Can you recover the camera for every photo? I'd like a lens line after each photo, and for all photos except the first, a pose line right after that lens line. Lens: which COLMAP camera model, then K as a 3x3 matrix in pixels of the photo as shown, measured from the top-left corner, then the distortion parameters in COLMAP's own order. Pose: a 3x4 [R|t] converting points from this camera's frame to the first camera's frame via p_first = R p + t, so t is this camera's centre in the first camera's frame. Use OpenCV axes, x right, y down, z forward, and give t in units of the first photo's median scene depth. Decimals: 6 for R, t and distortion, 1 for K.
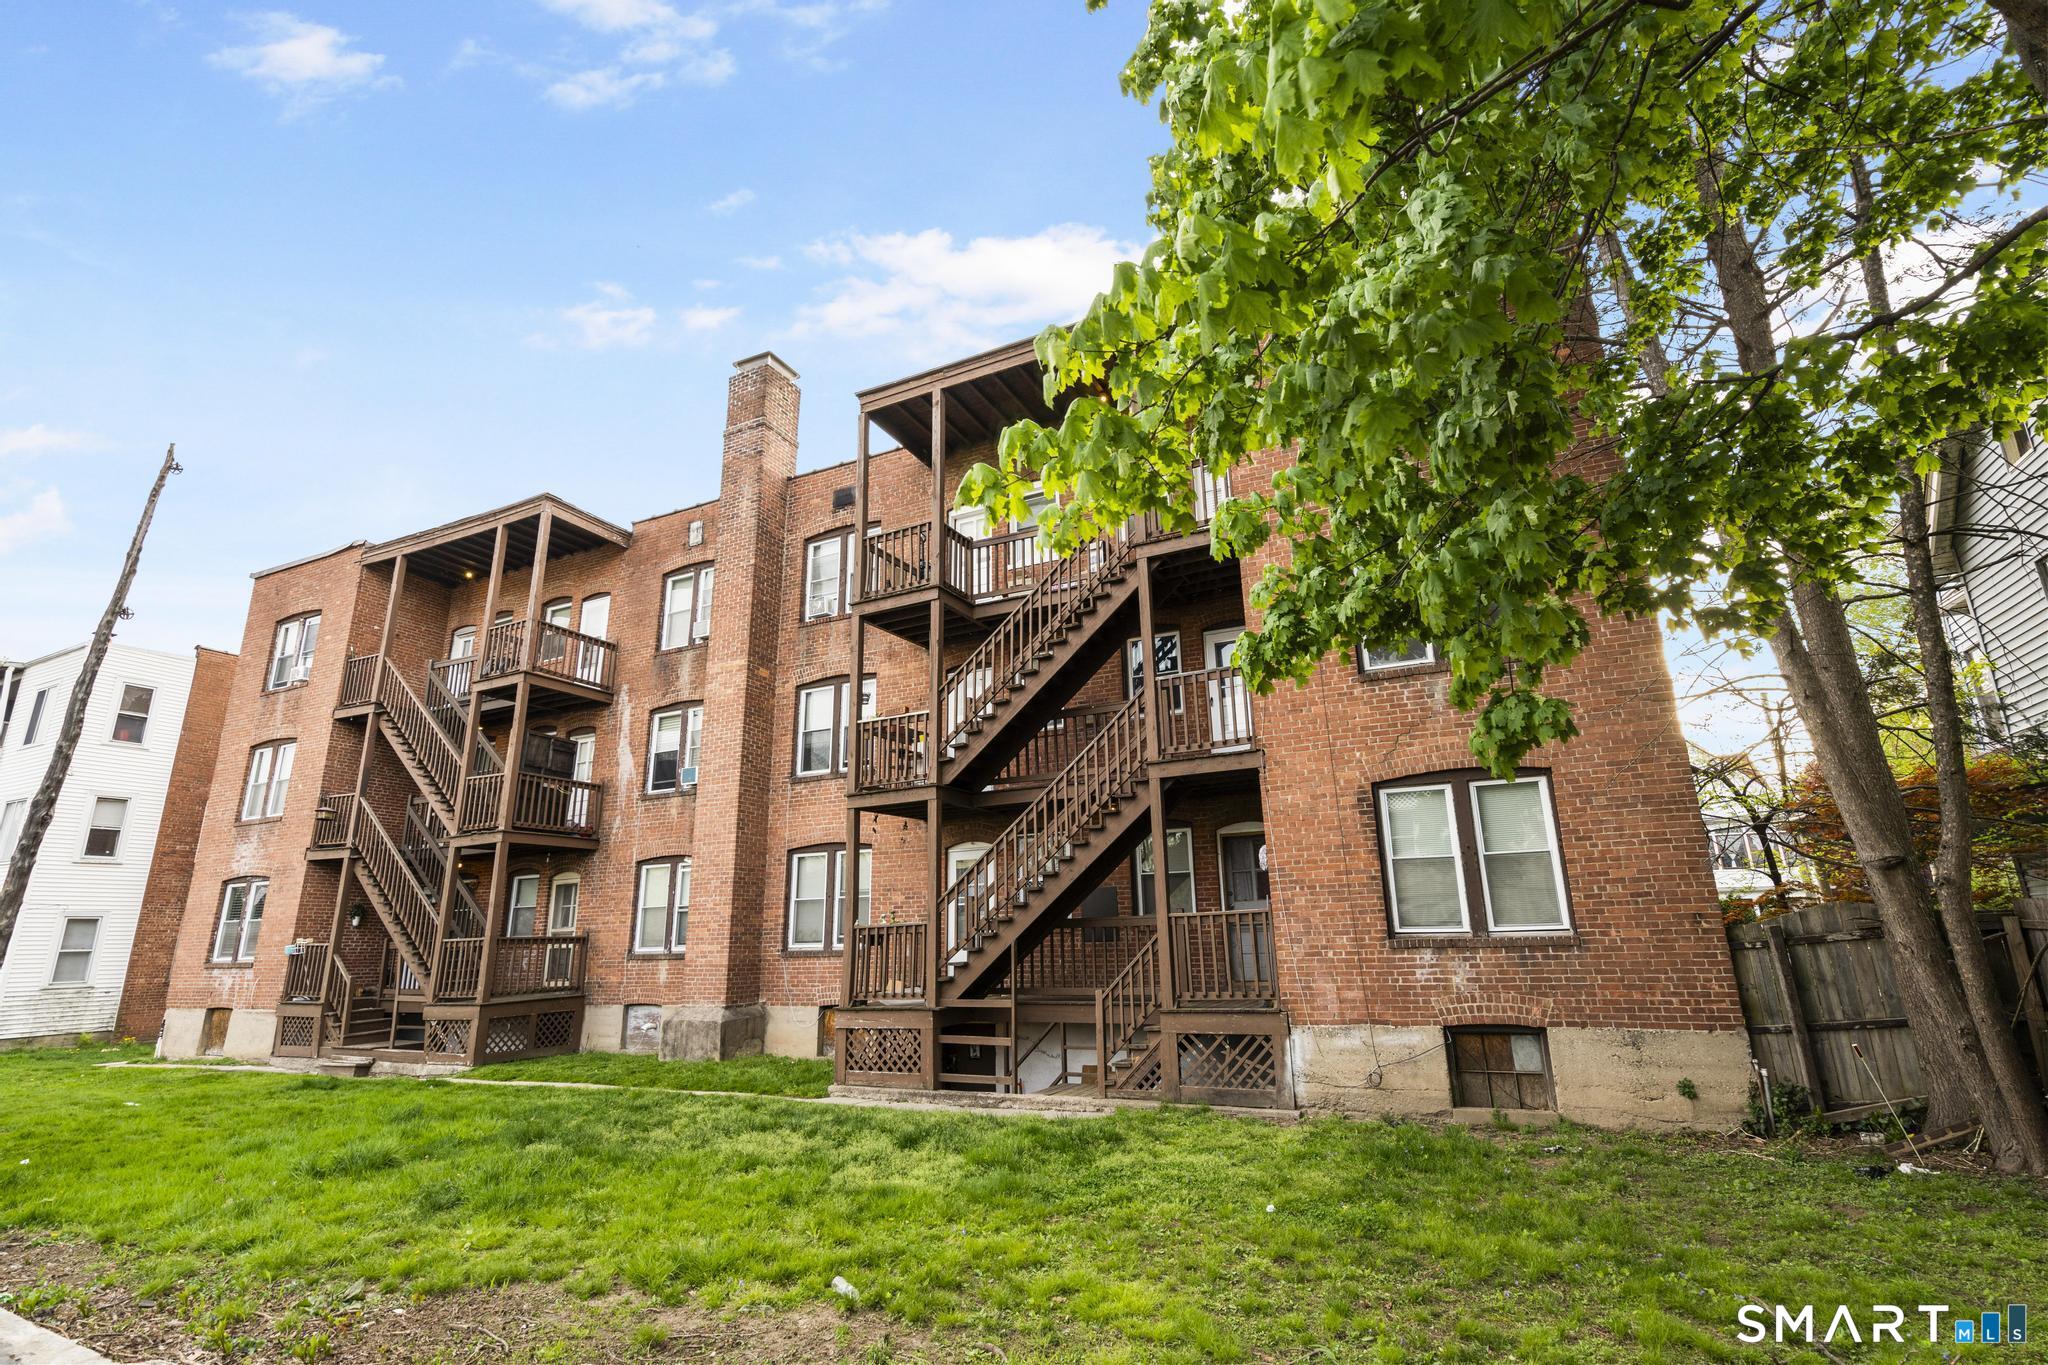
lens RADIAL K [[952.9, 0, 1024.0], [0, 952.9, 682.5], [0, 0, 1]] dist [-0.001195, 0.001273]
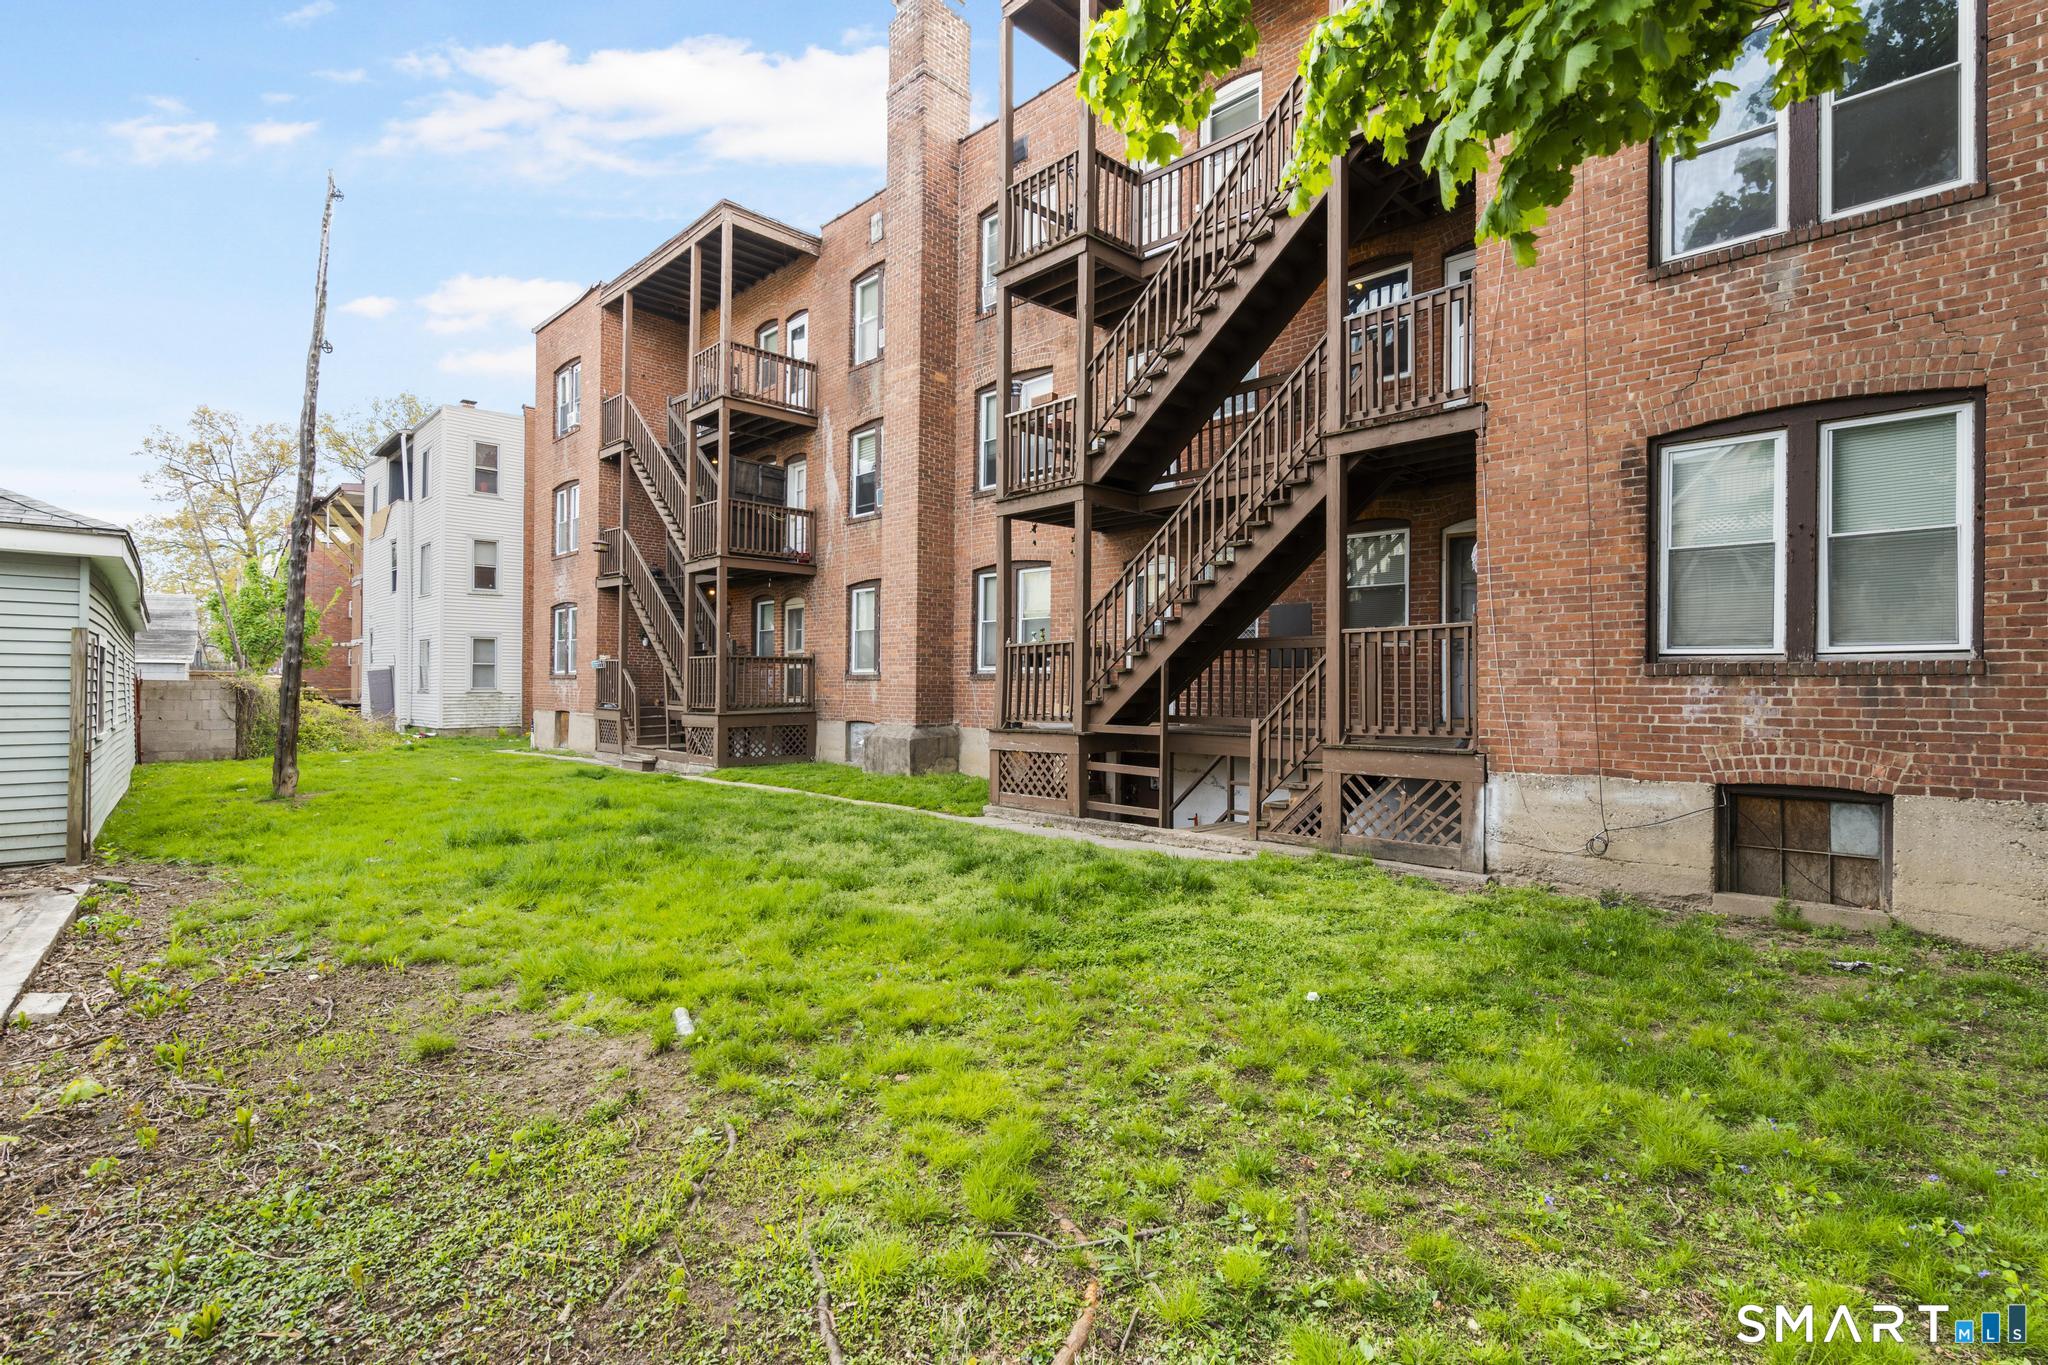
lens RADIAL K [[952.9, 0, 1024.0], [0, 952.9, 682.5], [0, 0, 1]] dist [-0.001195, 0.001273]
pose [[0.941375, 0.027640, -0.336229, 0.138300], [0.060232, 0.966856, 0.248118, 0.060413], [0.331943, -0.253823, 0.908508, 0.153558]]
